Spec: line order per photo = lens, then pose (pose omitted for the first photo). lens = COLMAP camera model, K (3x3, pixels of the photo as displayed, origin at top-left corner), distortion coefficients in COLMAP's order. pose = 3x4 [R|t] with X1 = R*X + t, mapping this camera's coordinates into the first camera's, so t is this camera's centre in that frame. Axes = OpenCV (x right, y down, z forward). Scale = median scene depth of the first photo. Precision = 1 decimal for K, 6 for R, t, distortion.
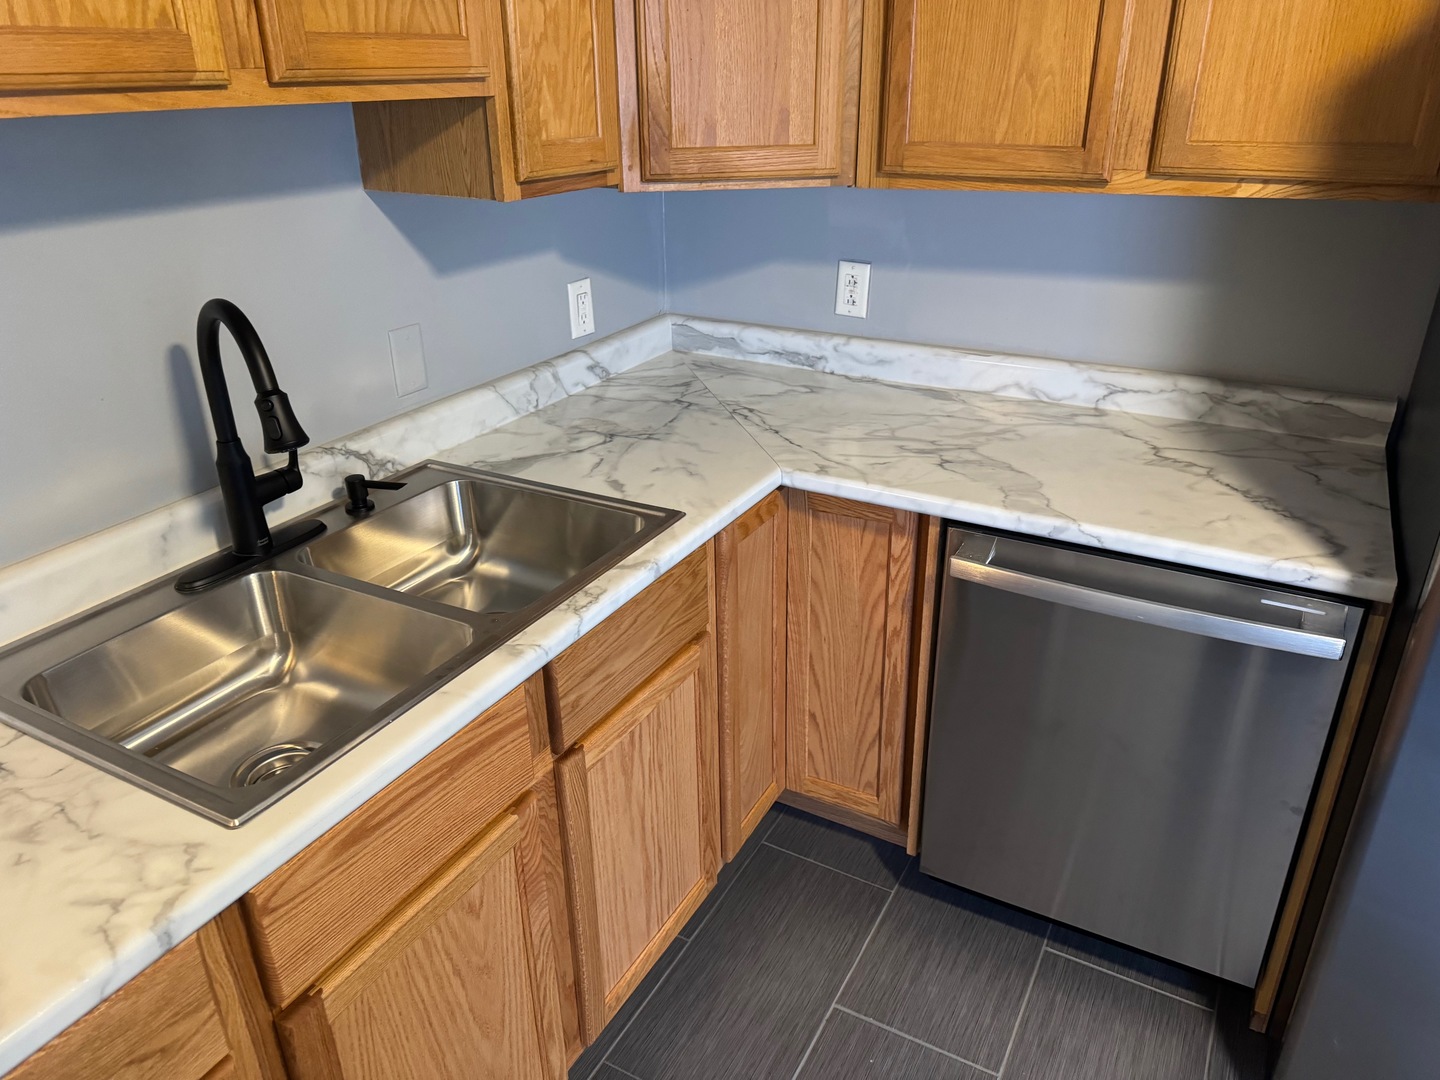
lens RADIAL K [[1006.9, 0, 725.5], [0, 1006.9, 537.5], [0, 0, 1]] dist [0.078301, -0.101078]
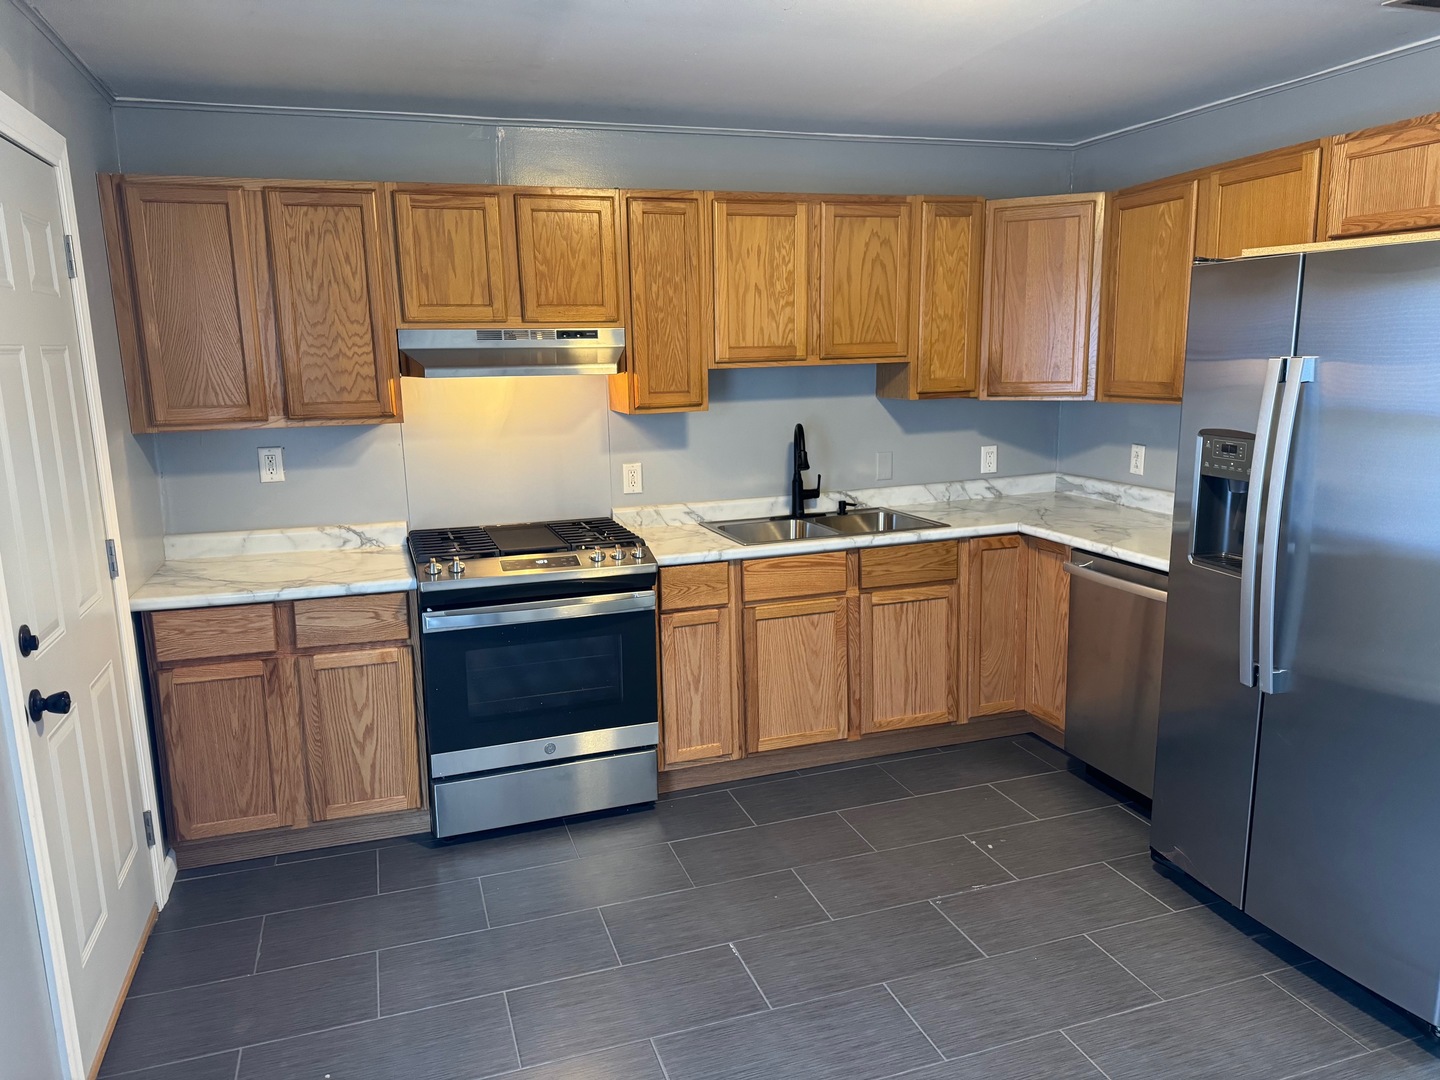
lens RADIAL K [[1006.9, 0, 725.5], [0, 1006.9, 537.5], [0, 0, 1]] dist [0.078301, -0.101078]
pose [[0.741014, 0.110478, -0.662339, 1.036261], [-0.263828, 0.954951, -0.135881, 0.421355], [0.617490, 0.275434, 0.736779, -0.960280]]
